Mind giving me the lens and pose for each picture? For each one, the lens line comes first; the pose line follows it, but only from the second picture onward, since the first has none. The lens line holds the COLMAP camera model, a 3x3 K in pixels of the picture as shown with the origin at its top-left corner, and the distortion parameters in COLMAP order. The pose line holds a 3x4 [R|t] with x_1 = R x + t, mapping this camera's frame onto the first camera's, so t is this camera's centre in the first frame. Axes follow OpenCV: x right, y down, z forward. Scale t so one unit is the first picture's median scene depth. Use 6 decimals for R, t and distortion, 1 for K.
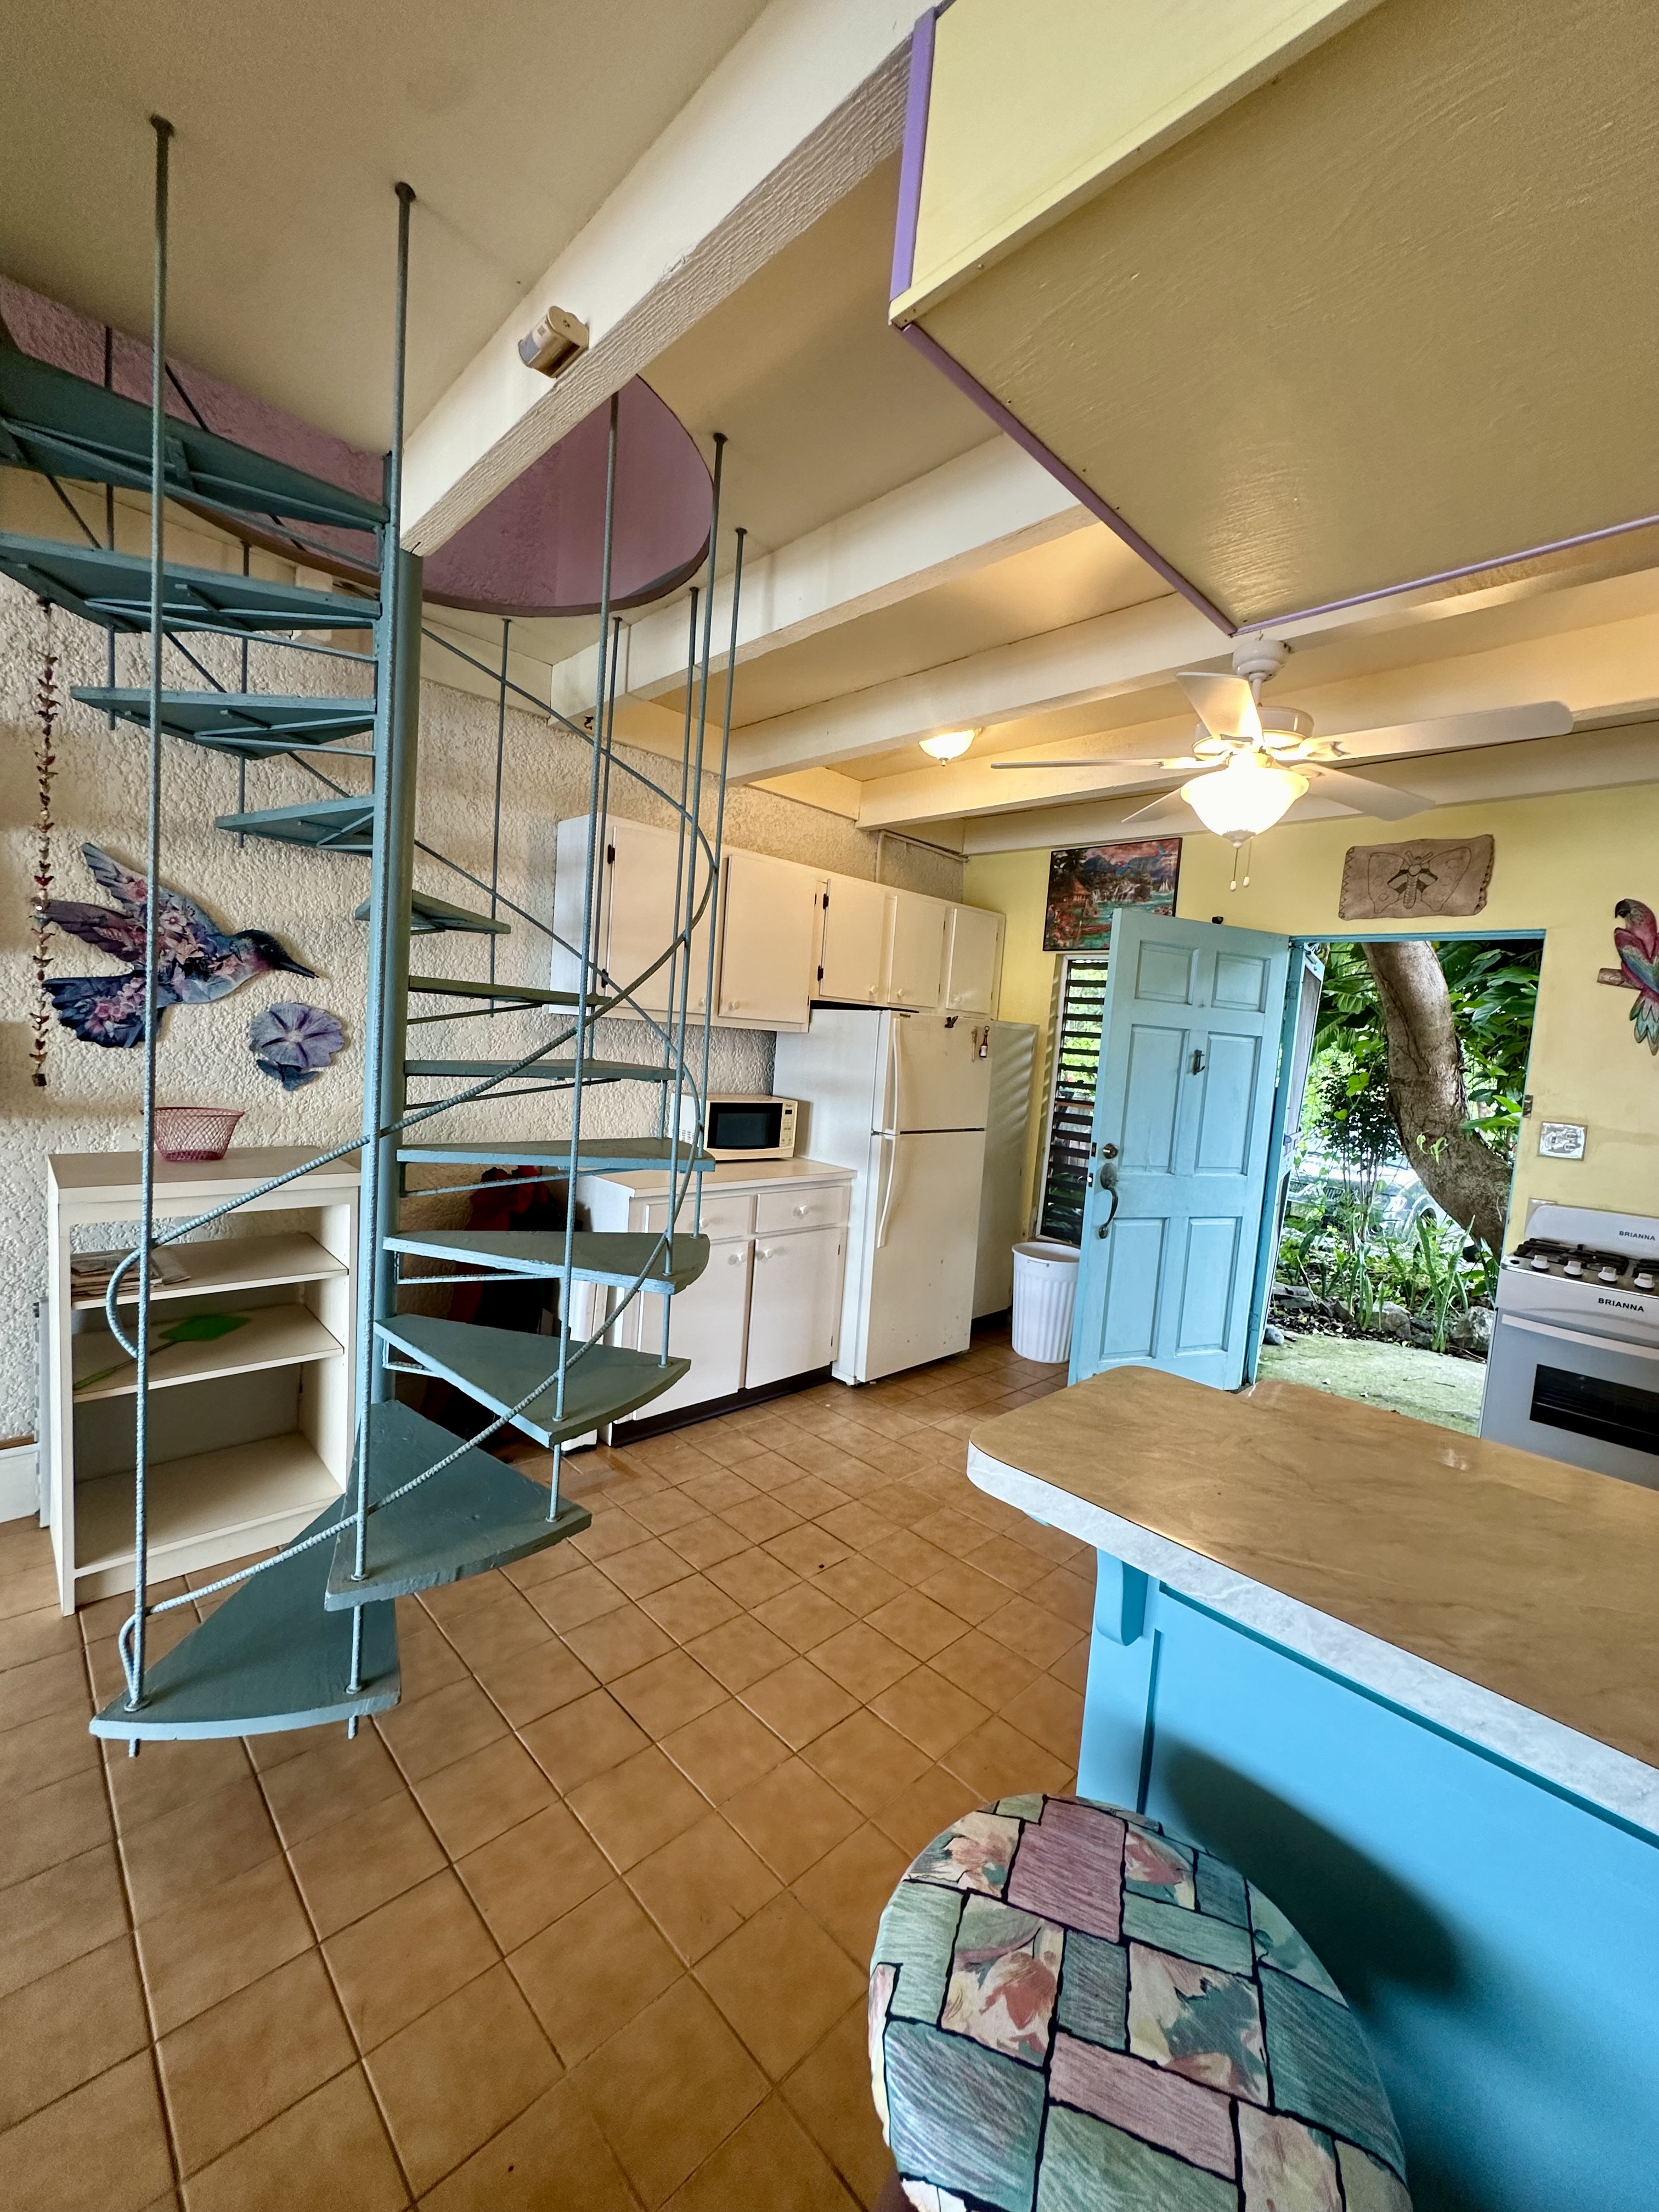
lens RADIAL K [[884.1, 0, 829.5], [0, 884.1, 1106.0], [0, 0, 1]] dist [-0.003324, 0.000172]
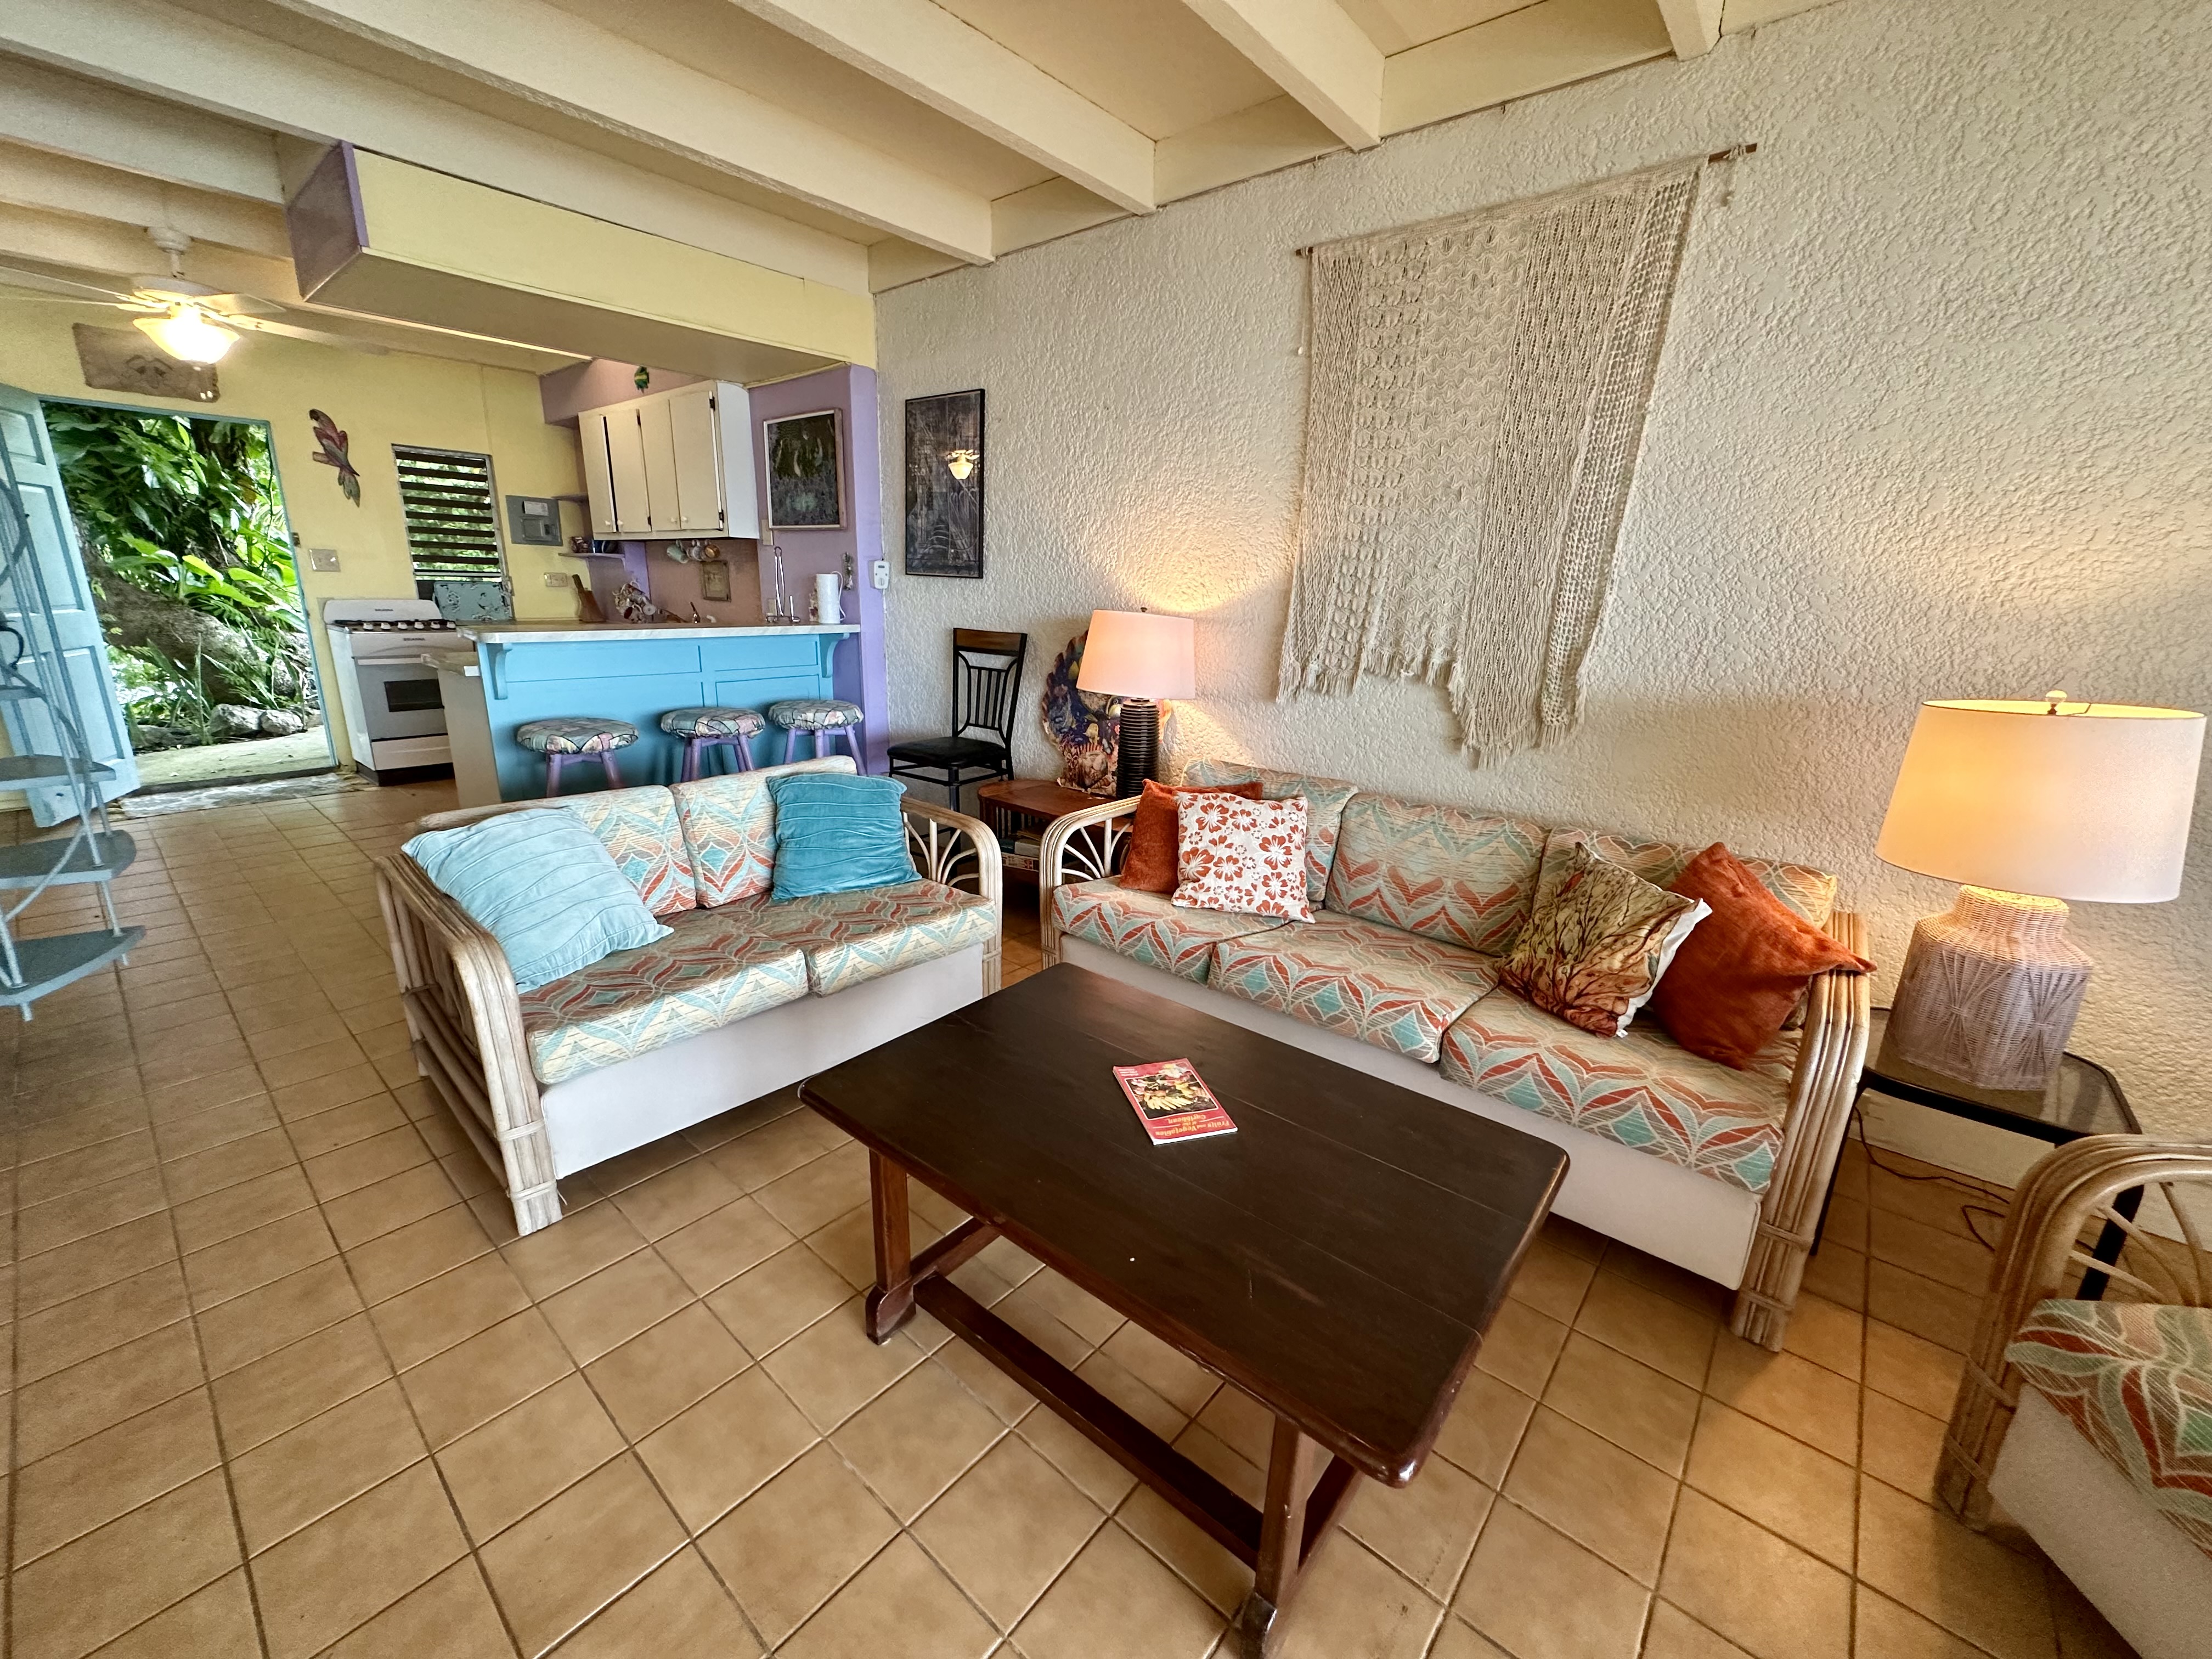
lens RADIAL K [[884.1, 0, 1106.0], [0, 884.1, 829.5], [0, 0, 1]] dist [-0.003324, 0.000172]
pose [[-0.085312, -0.339335, 0.936789, -0.920730], [0.037088, 0.938484, 0.343326, -0.000648], [-0.995664, 0.064033, -0.067479, -0.296594]]
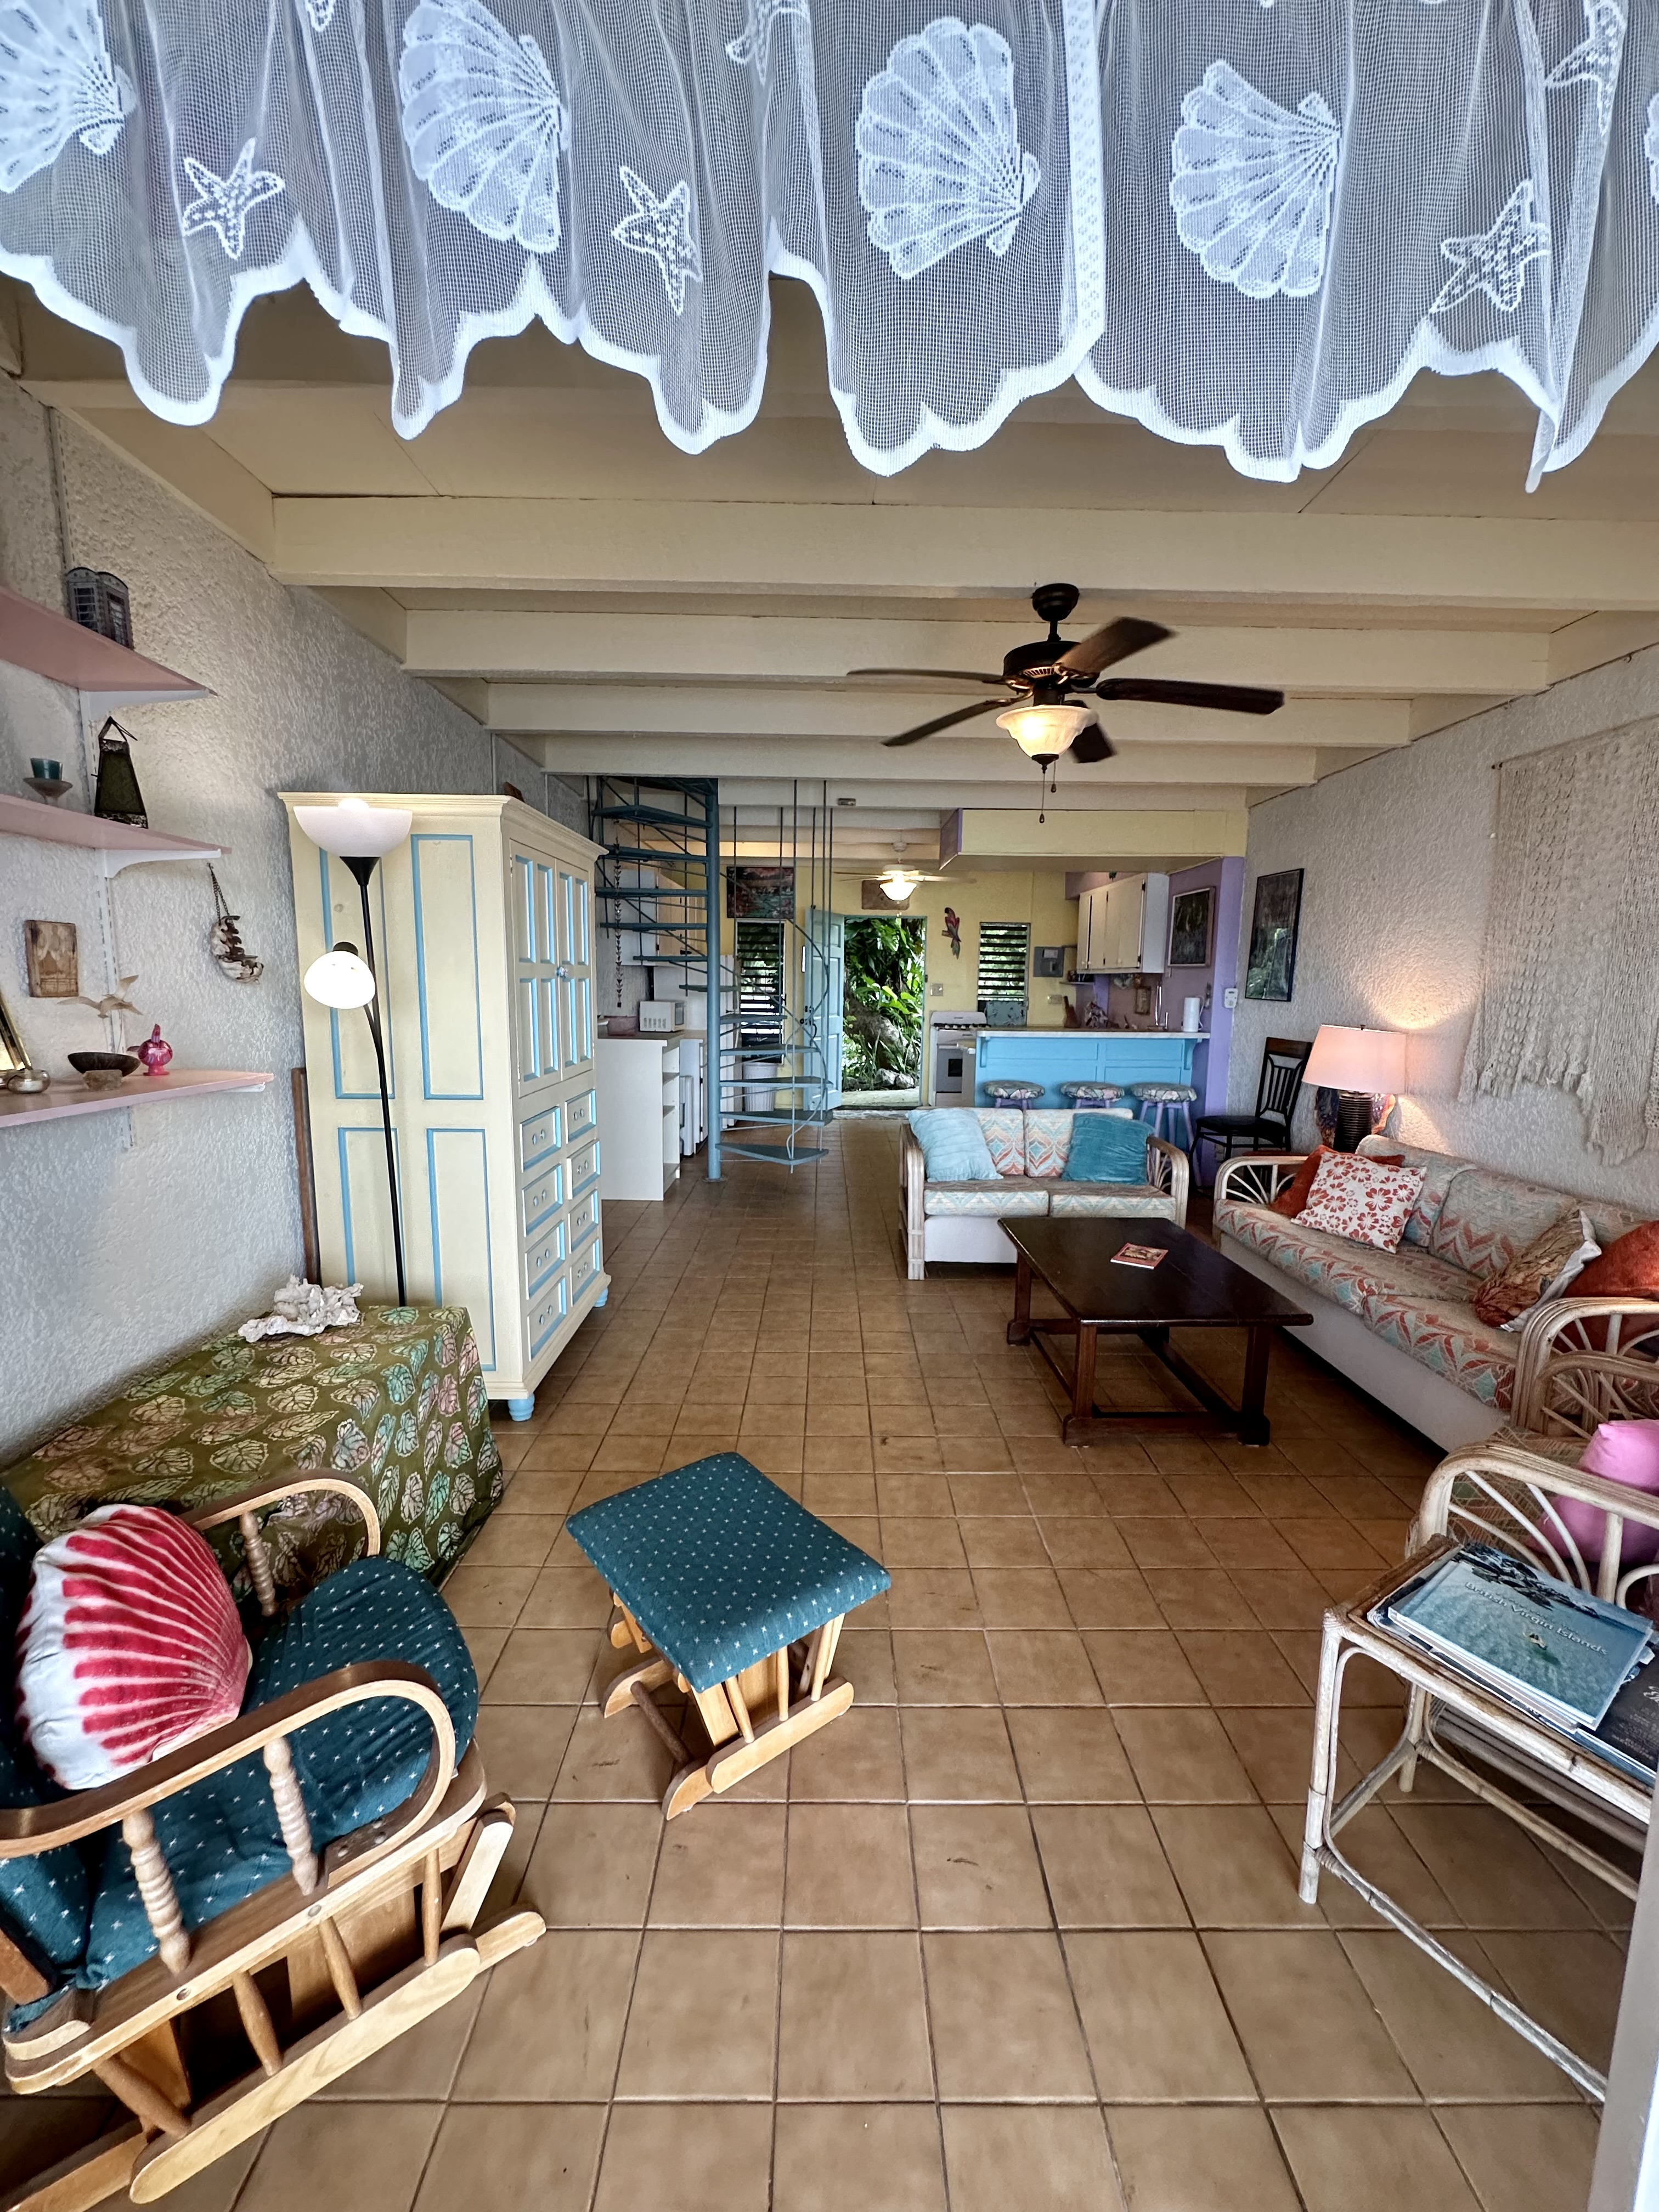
lens RADIAL K [[881.7, 0, 829.5], [0, 881.7, 1106.0], [0, 0, 1]] dist [-0.006540, 0.000103]
pose [[0.695475, -0.166911, 0.698896, -1.351262], [0.090934, 0.985271, 0.144814, -0.031726], [-0.712773, -0.037162, 0.700409, -0.718477]]
